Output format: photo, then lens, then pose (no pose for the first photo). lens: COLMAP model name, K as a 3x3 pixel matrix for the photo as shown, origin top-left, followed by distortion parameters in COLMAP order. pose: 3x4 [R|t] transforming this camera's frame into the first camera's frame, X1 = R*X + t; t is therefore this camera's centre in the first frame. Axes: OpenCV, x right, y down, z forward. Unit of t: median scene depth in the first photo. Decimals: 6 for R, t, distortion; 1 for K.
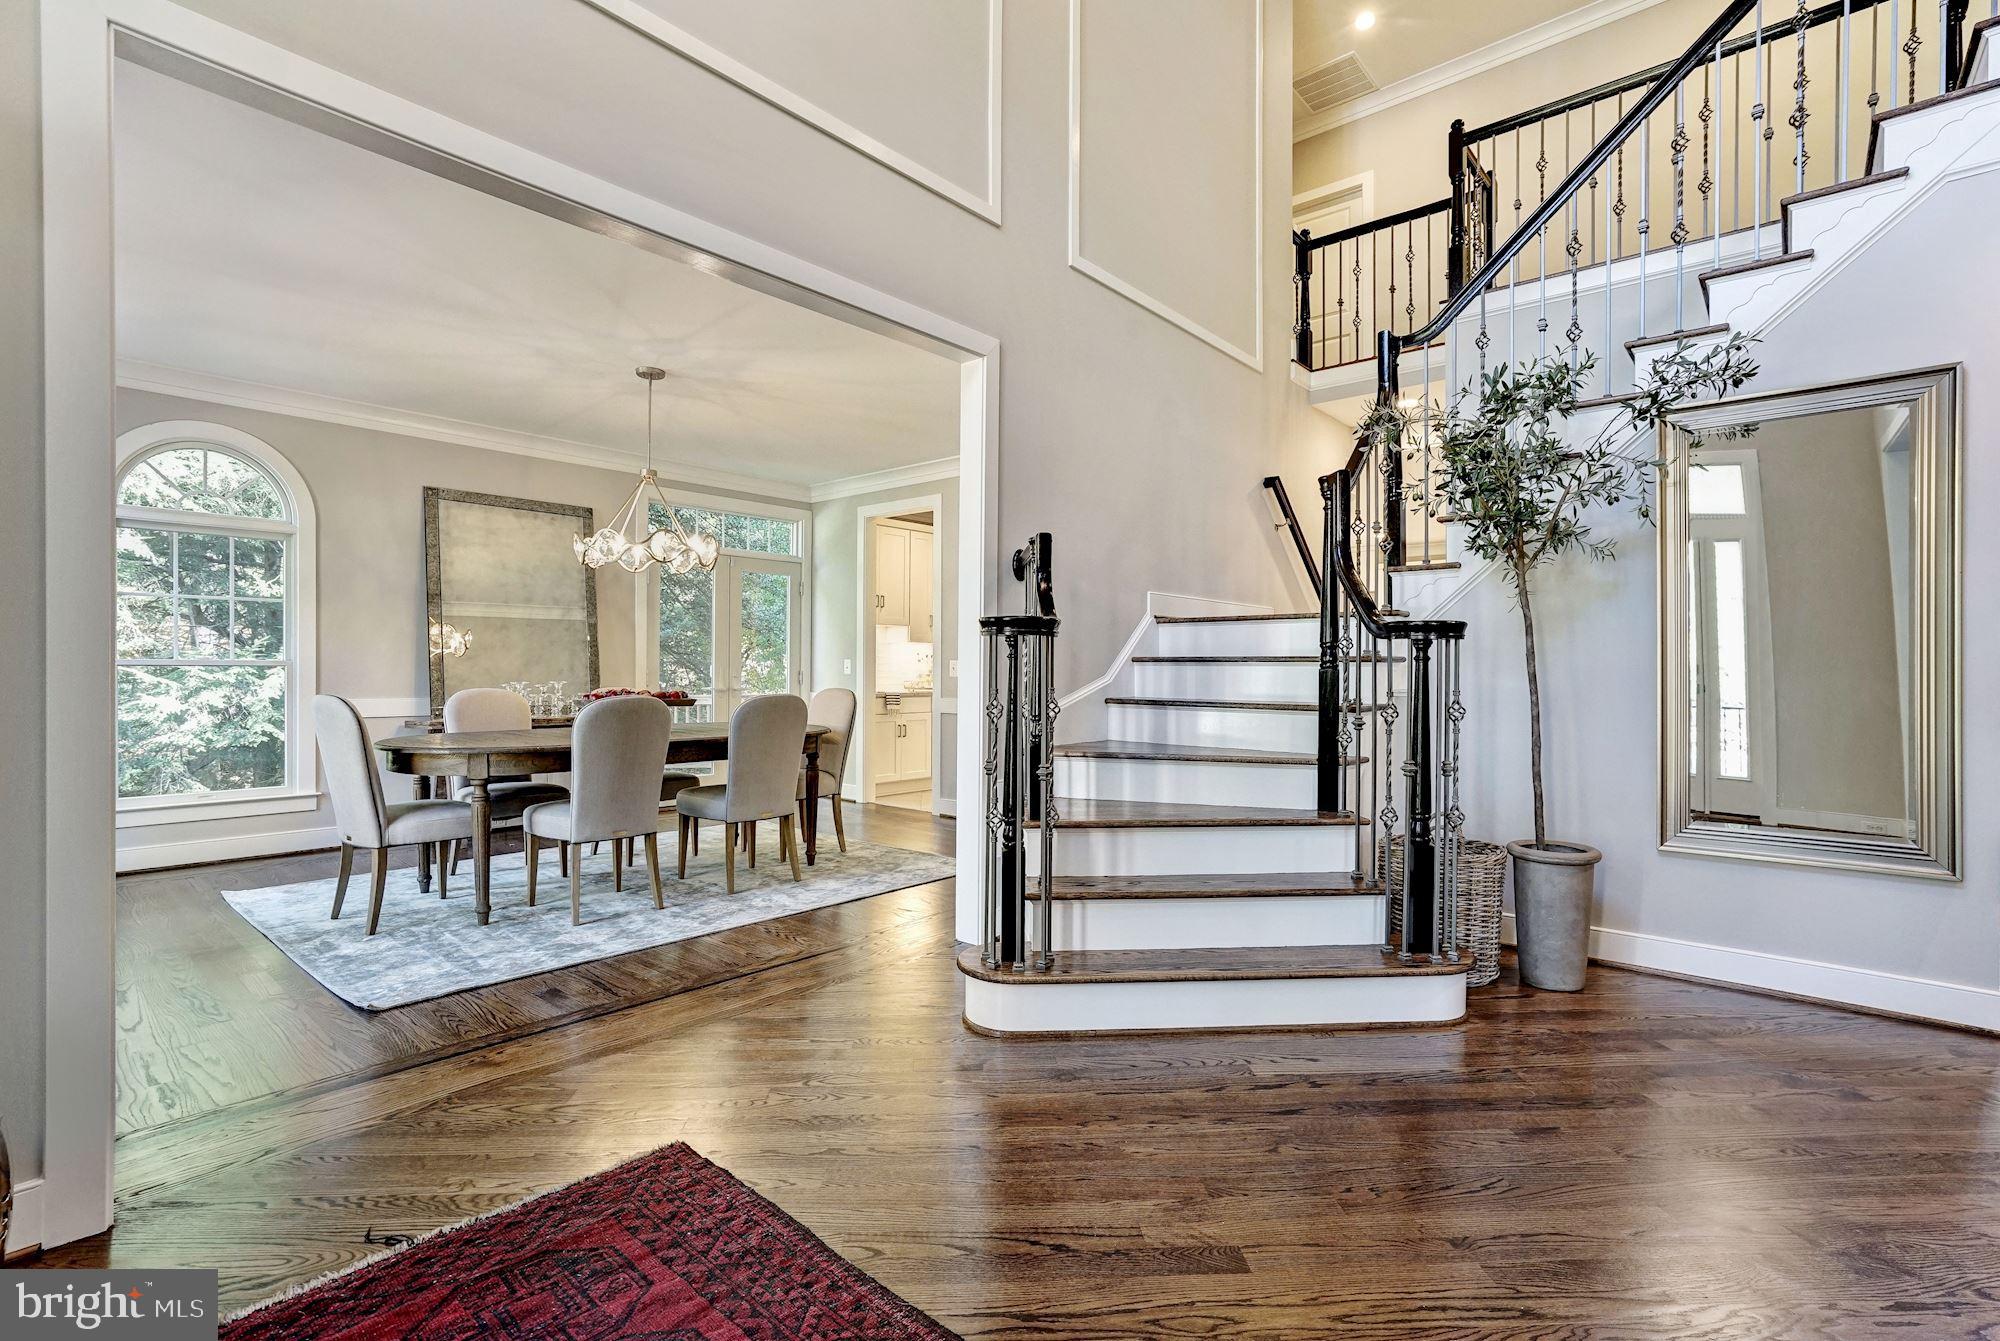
lens RADIAL K [[904.7, 0, 941.4], [0, 904.7, 661.5], [0, 0, 1]] dist [0.019751, 0.002299]
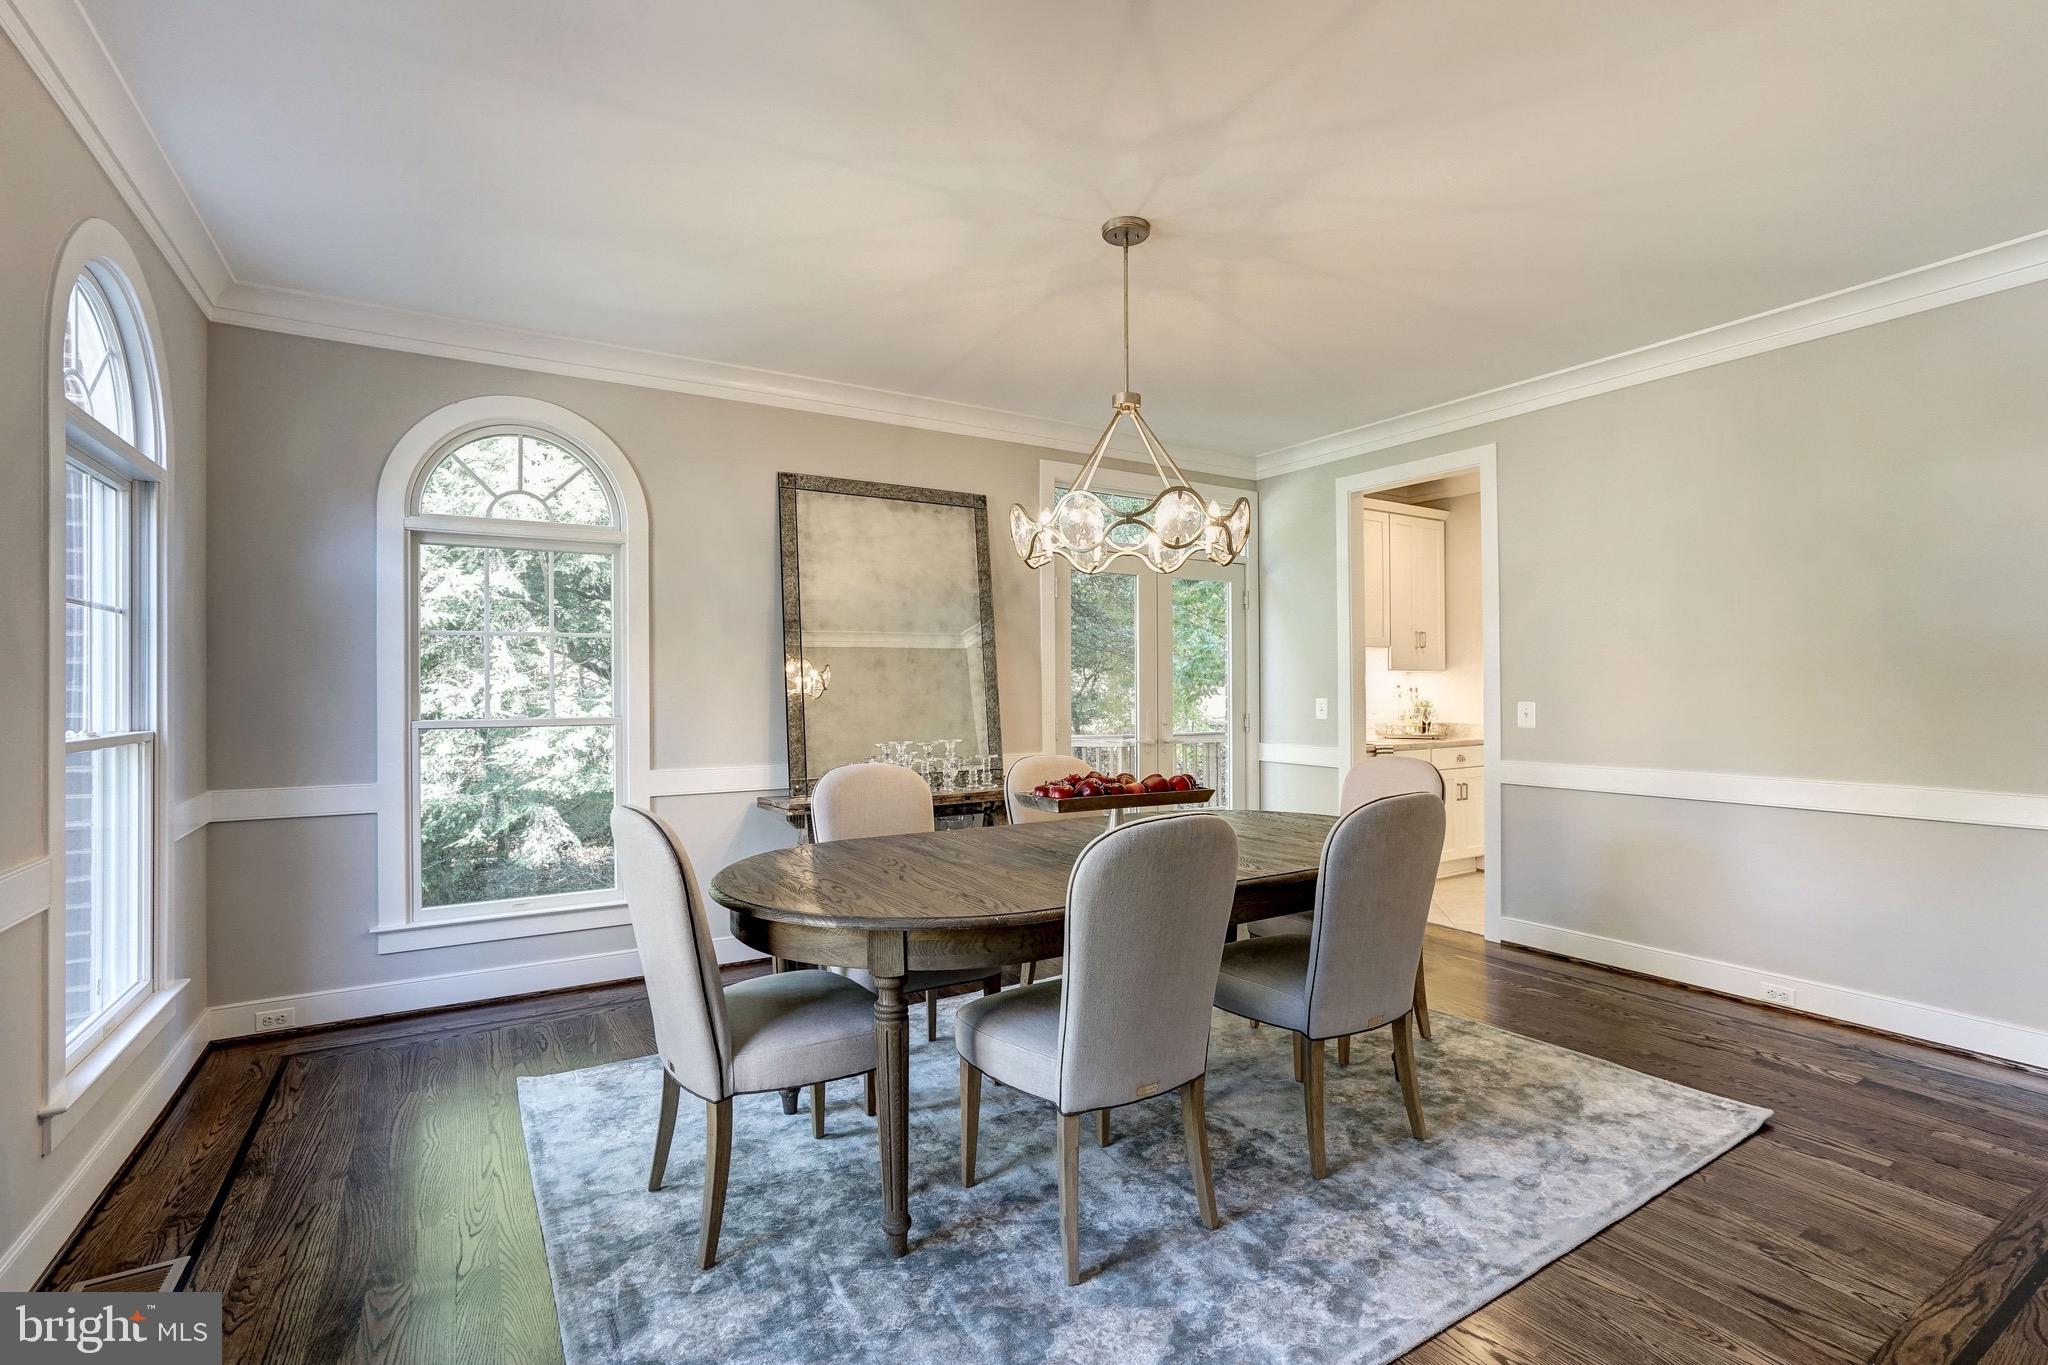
lens RADIAL K [[926.4, 0, 1018.5], [0, 926.4, 680.9], [0, 0, 1]] dist [0.019751, 0.002299]
pose [[0.966923, -0.012772, -0.254748, -0.187025], [0.011923, 0.999917, -0.004875, -0.019152], [0.254789, 0.001677, 0.966995, 0.317185]]
